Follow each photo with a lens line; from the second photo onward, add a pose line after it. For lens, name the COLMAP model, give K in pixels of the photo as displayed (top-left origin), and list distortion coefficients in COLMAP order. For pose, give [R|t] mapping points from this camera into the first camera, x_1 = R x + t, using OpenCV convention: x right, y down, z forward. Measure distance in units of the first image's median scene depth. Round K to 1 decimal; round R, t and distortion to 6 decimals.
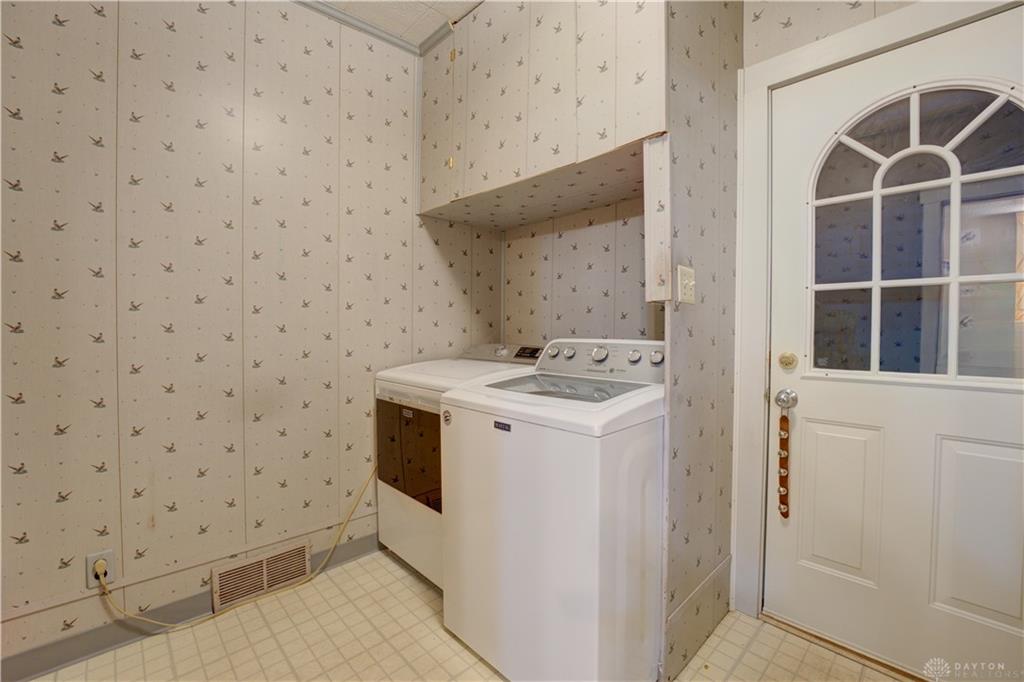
lens RADIAL K [[408.1, 0, 509.3], [0, 408.1, 335.3], [0, 0, 1]] dist [-0.001056, -0.000091]
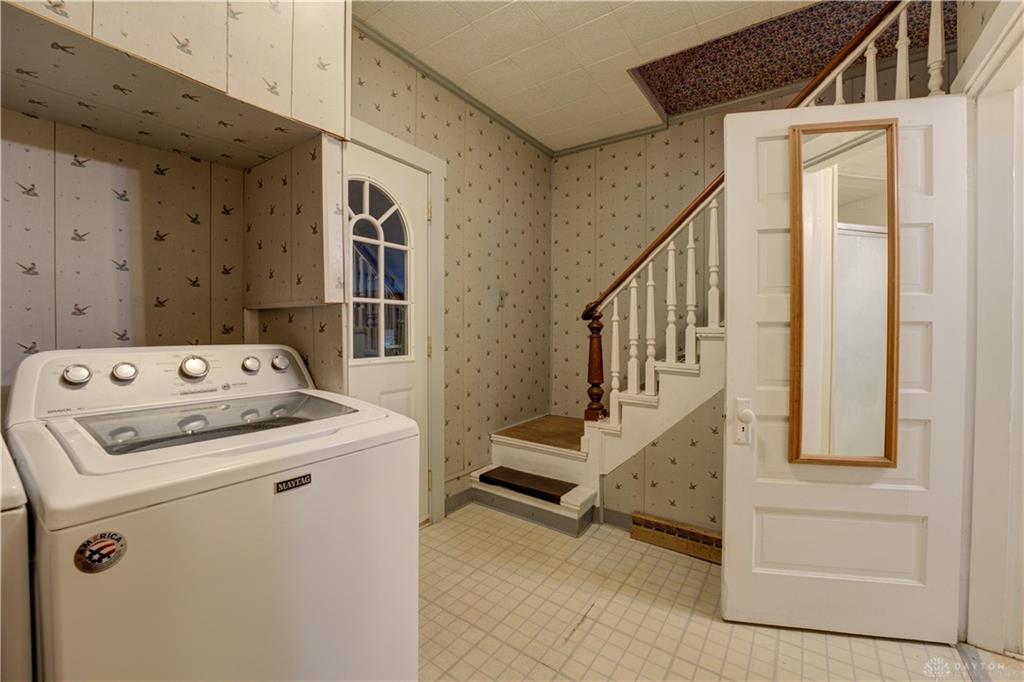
lens RADIAL K [[408.1, 0, 509.3], [0, 408.1, 335.3], [0, 0, 1]] dist [-0.001056, -0.000091]
pose [[-0.145765, -0.018146, 0.989153, -0.683613], [0.026353, 0.999406, 0.022218, -0.016933], [-0.988968, 0.029305, -0.145200, 0.726296]]
